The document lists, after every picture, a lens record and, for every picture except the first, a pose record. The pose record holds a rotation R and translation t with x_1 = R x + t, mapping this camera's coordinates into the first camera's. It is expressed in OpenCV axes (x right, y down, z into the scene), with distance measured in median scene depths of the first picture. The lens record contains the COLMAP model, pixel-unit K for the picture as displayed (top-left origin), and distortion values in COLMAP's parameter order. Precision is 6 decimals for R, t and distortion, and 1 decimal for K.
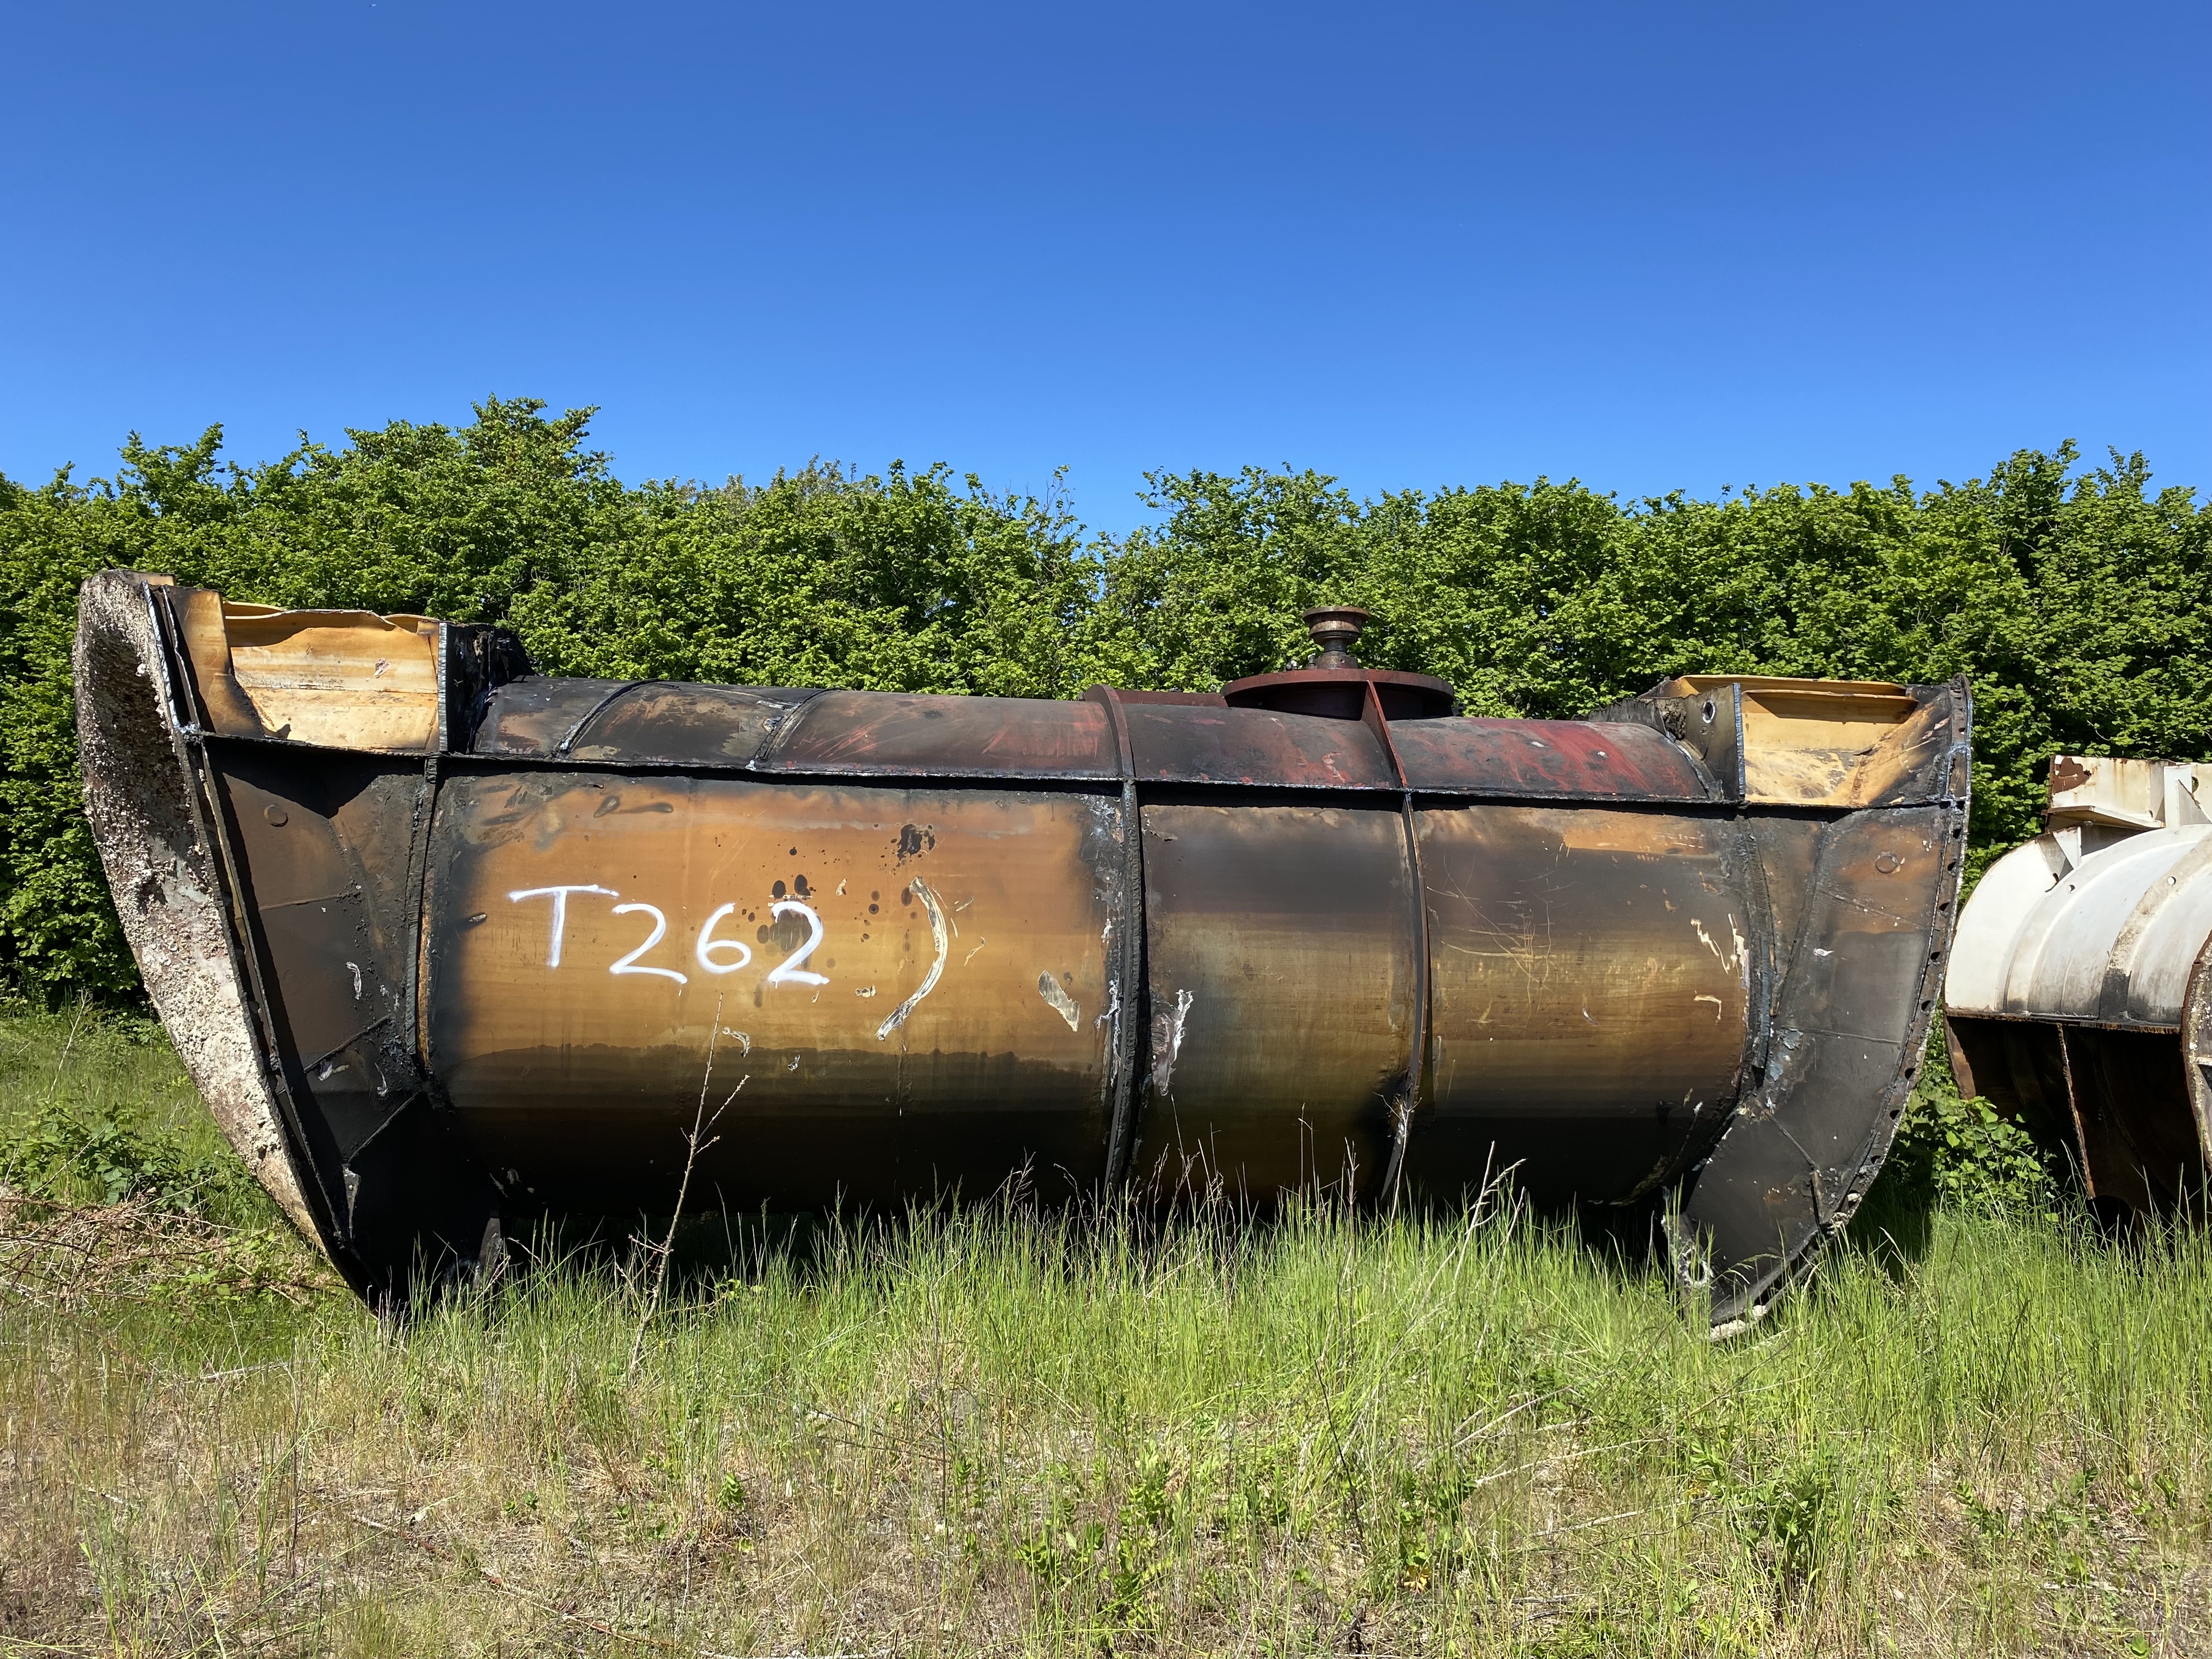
lens RADIAL K [[1652.9, 0, 1097.8], [0, 1652.9, 757.2], [0, 0, 1]] dist [0.129226, -0.210742]
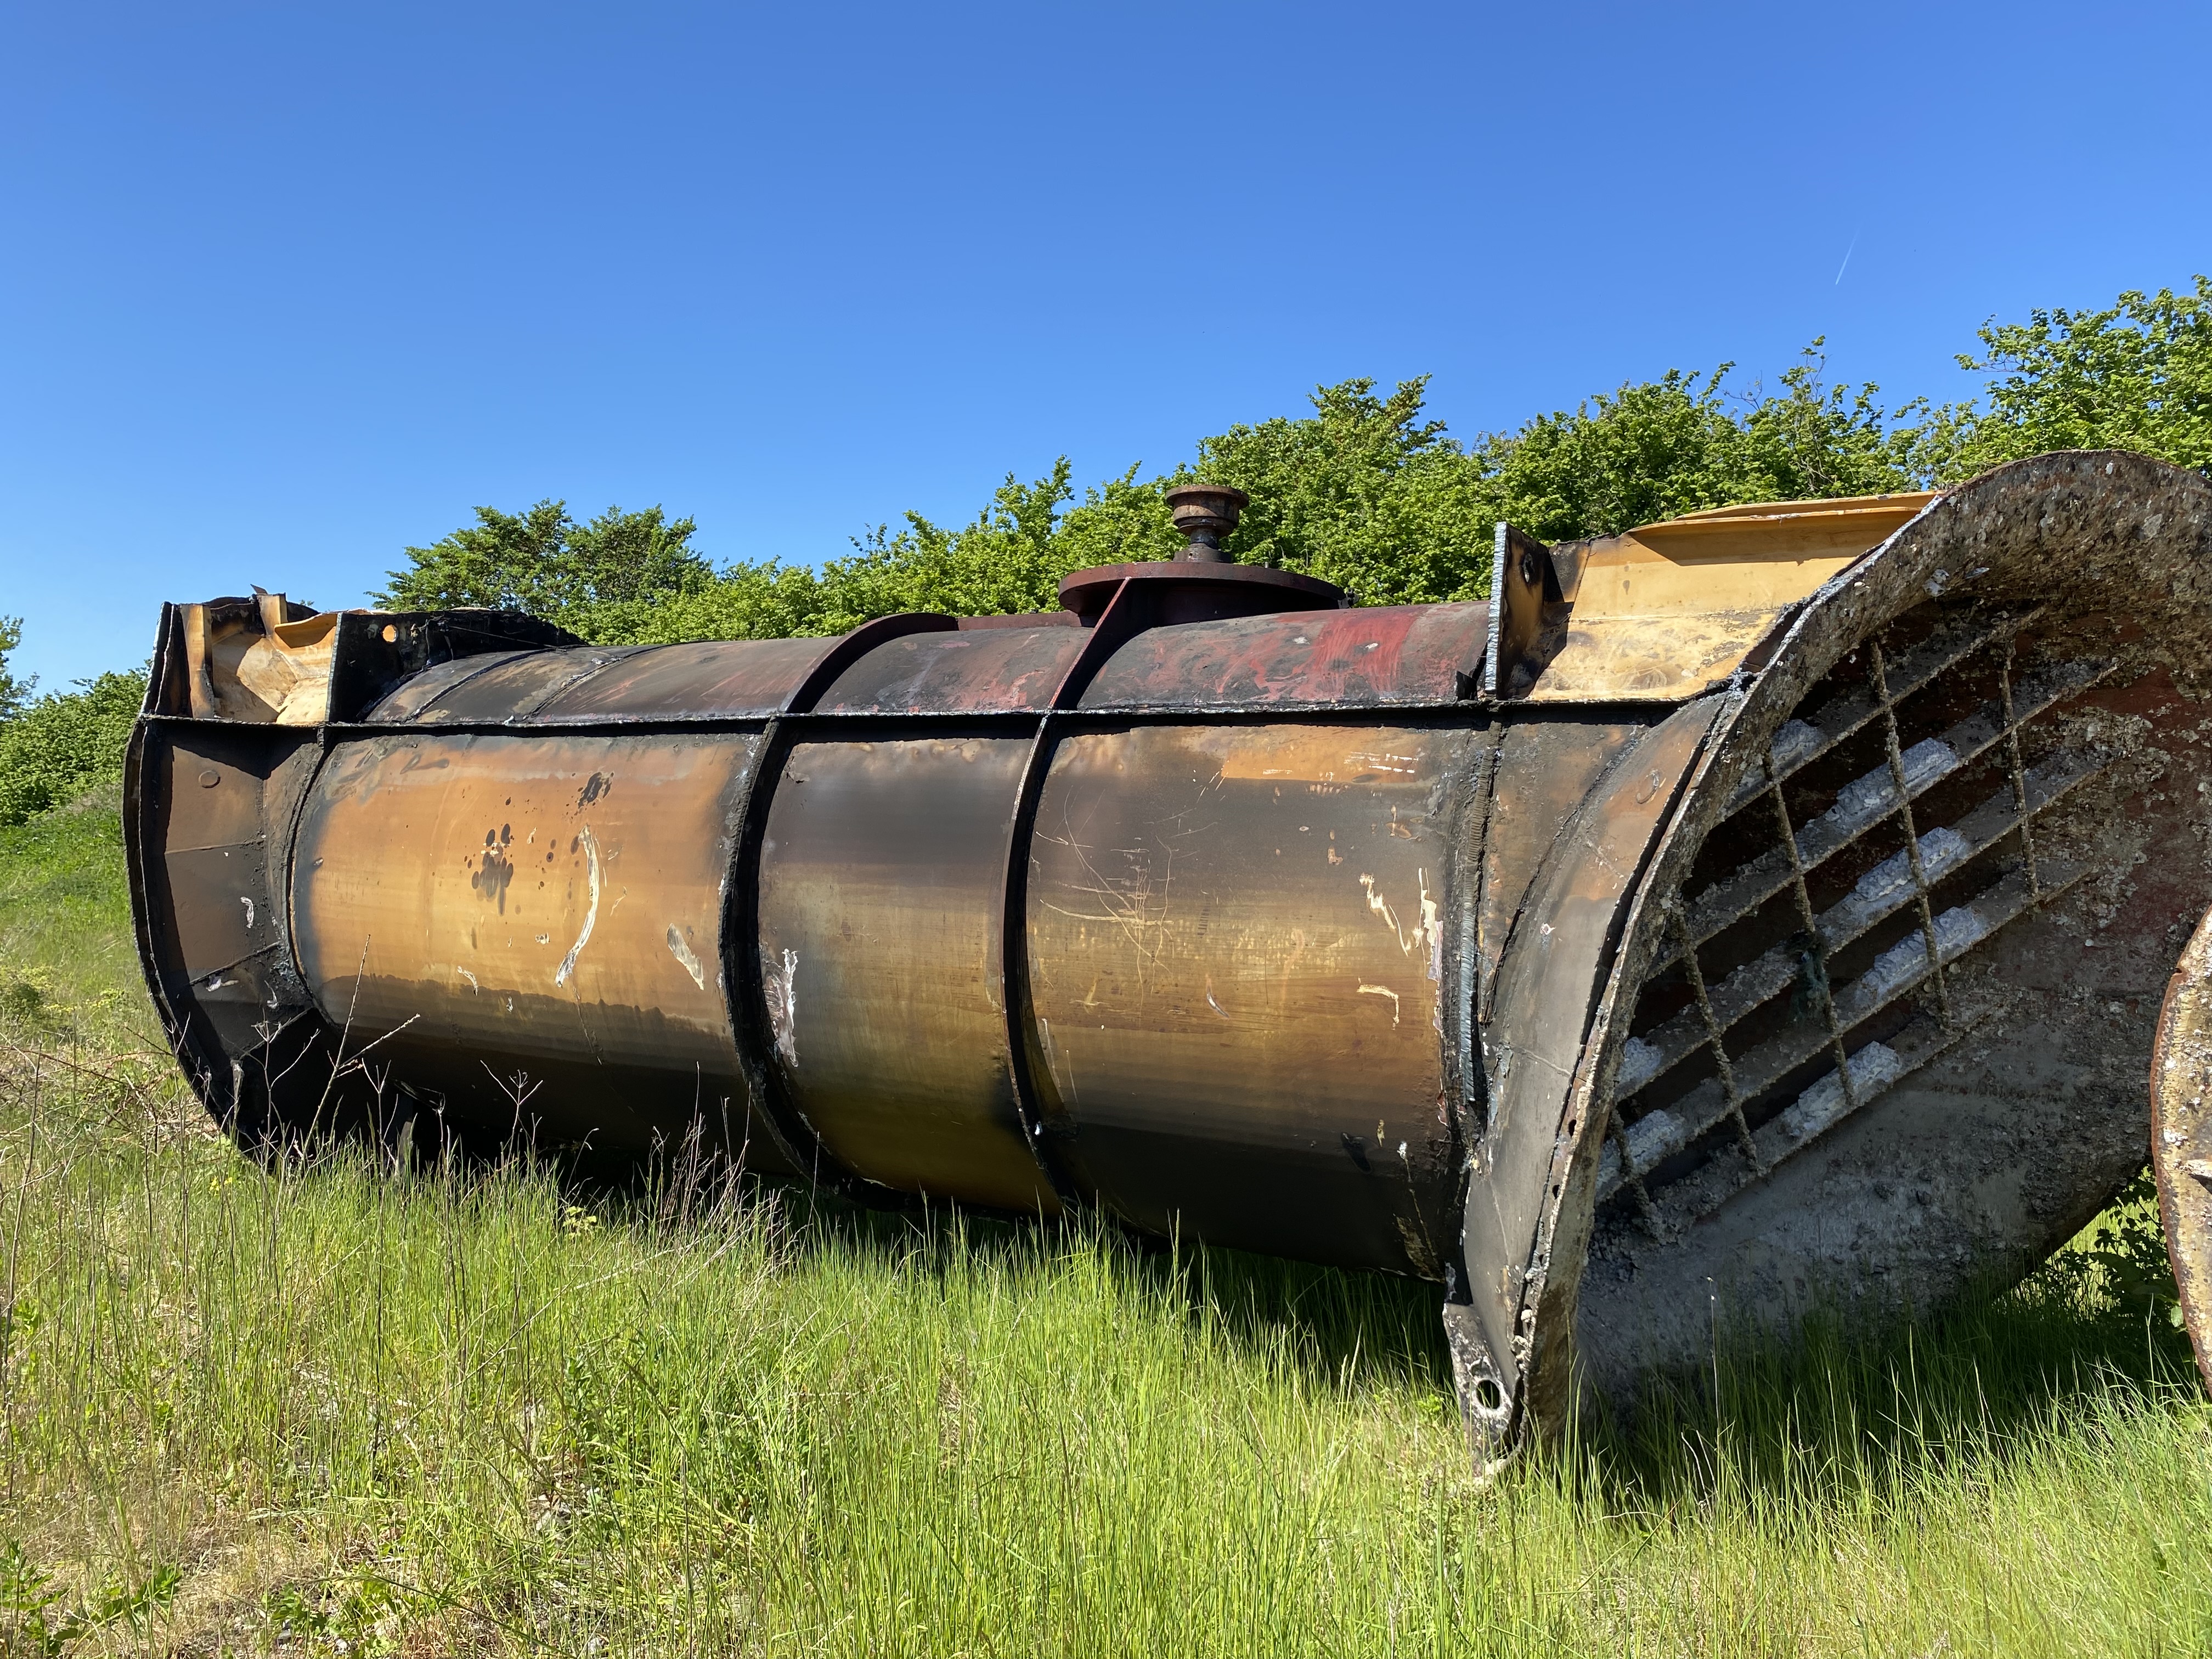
lens RADIAL K [[1652.9, 0, 1097.8], [0, 1652.9, 757.2], [0, 0, 1]] dist [0.129226, -0.210742]
pose [[0.764185, -0.035987, -0.643992, 0.743526], [0.045322, 0.998970, -0.002042, 0.045944], [0.643403, -0.027626, 0.765029, 0.419490]]
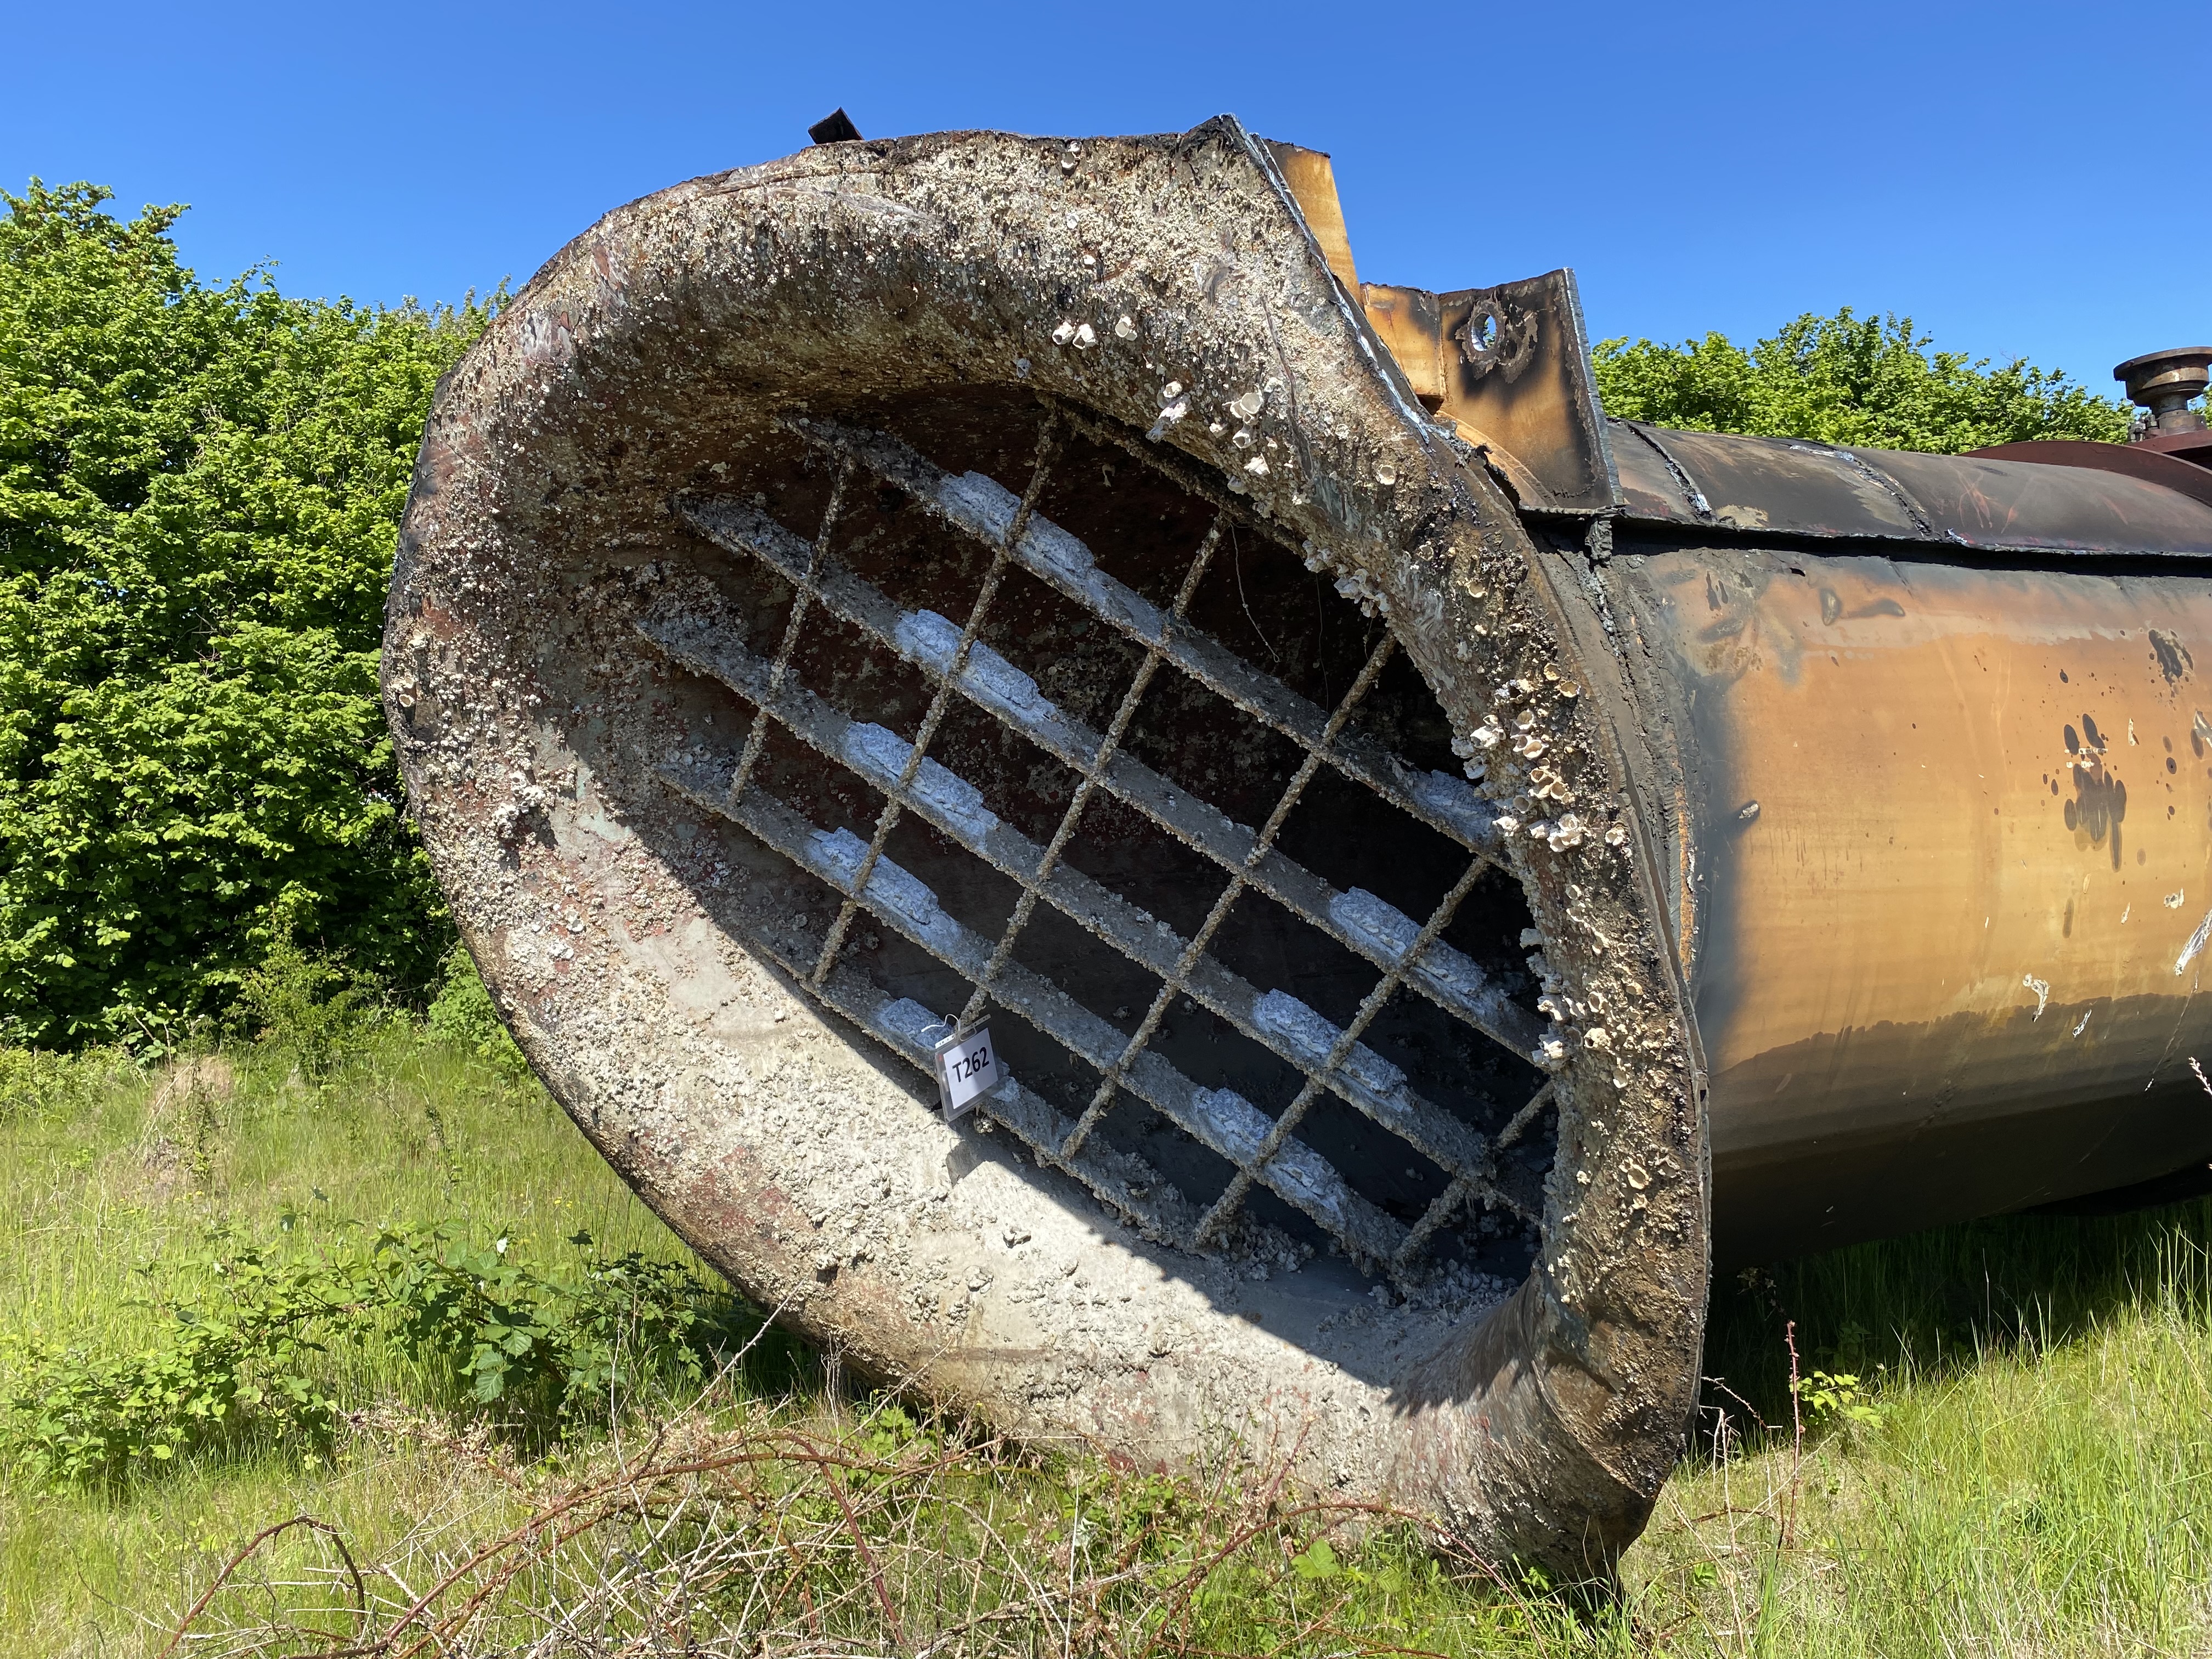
lens RADIAL K [[1698.2, 0, 1096.1], [0, 1698.2, 772.2], [0, 0, 1]] dist [-0.007699, -0.000211]
pose [[0.945192, -0.051133, 0.322488, -0.684268], [0.031436, 0.997324, 0.065997, 0.038131], [-0.324999, -0.052242, 0.944270, 0.513909]]
